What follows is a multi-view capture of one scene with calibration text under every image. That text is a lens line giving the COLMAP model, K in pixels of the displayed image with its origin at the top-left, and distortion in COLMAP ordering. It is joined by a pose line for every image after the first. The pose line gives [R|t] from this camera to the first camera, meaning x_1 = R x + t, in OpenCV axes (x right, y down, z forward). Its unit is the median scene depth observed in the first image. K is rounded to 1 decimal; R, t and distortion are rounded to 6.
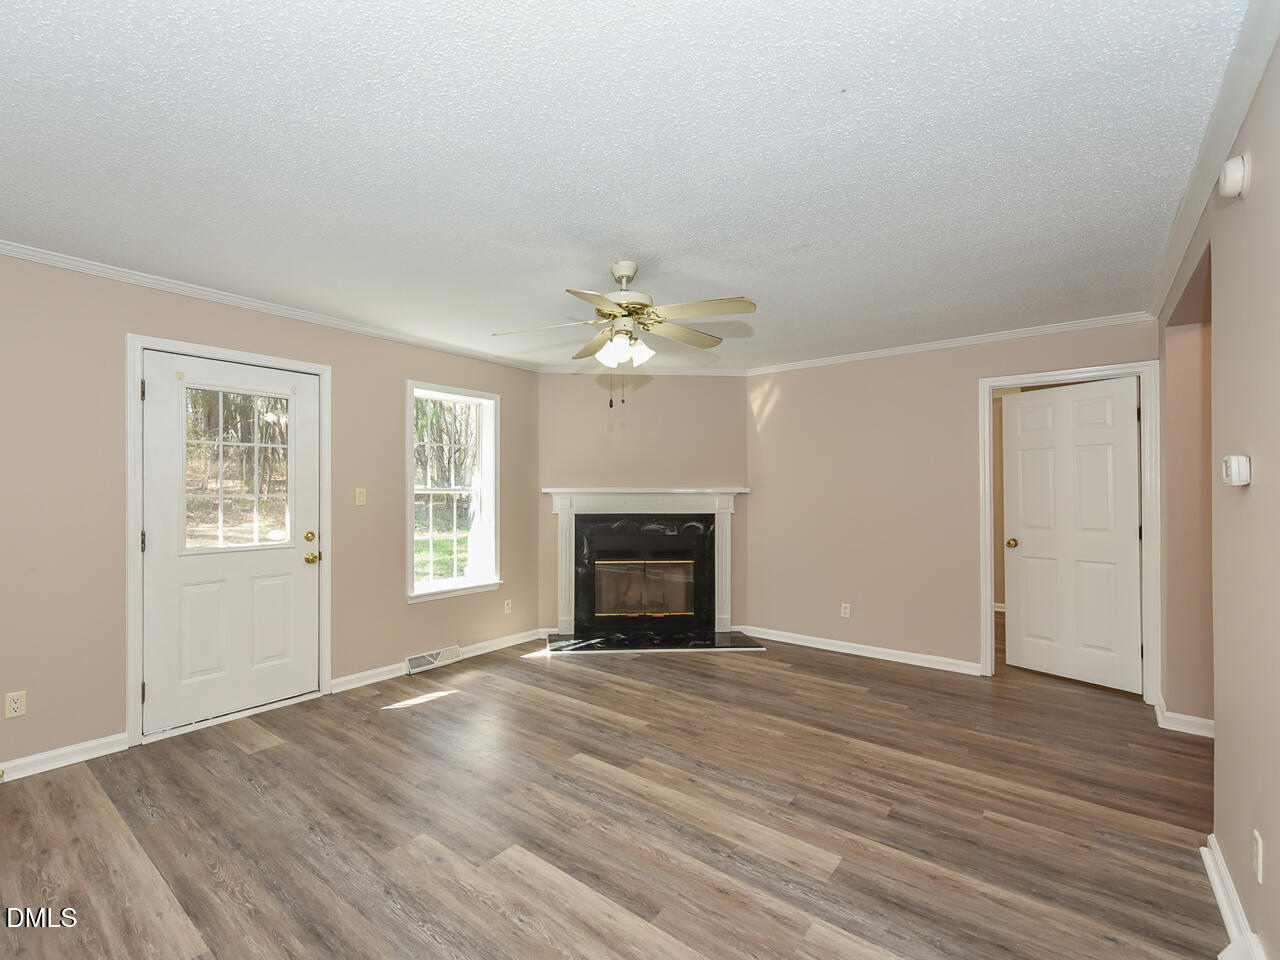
lens RADIAL K [[587.3, 0, 555.3], [0, 587.3, 478.3], [0, 0, 1]] dist [0.014045, -0.000341]
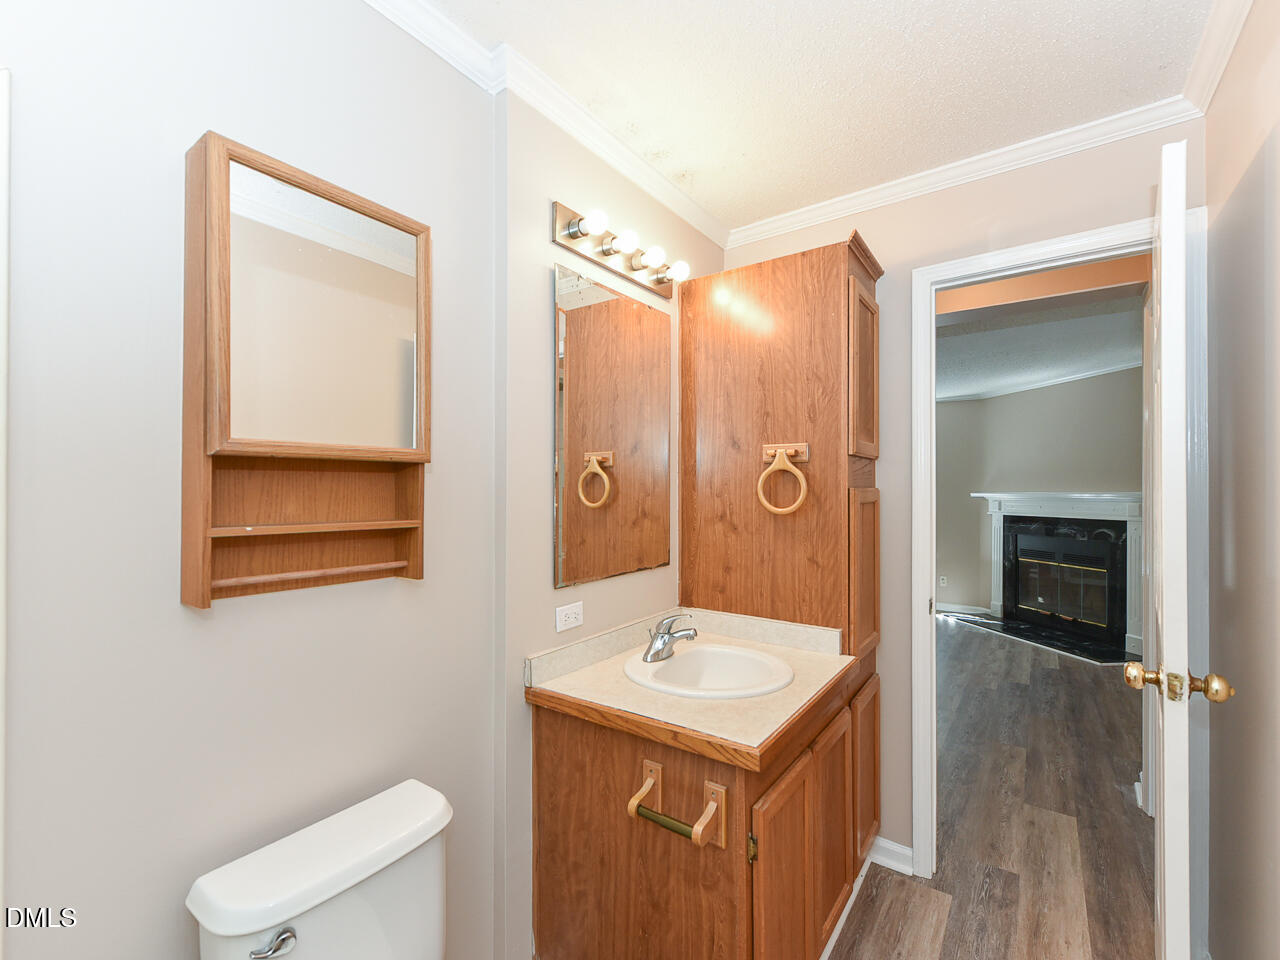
lens RADIAL K [[568.9, 0, 648.0], [0, 568.9, 496.3], [0, 0, 1]] dist [0.009727, -0.000171]
pose [[0.130070, 0.007332, -0.991478, 1.050969], [0.004031, 0.999960, 0.007924, 0.012089], [0.991497, -0.005027, 0.130035, 0.157437]]
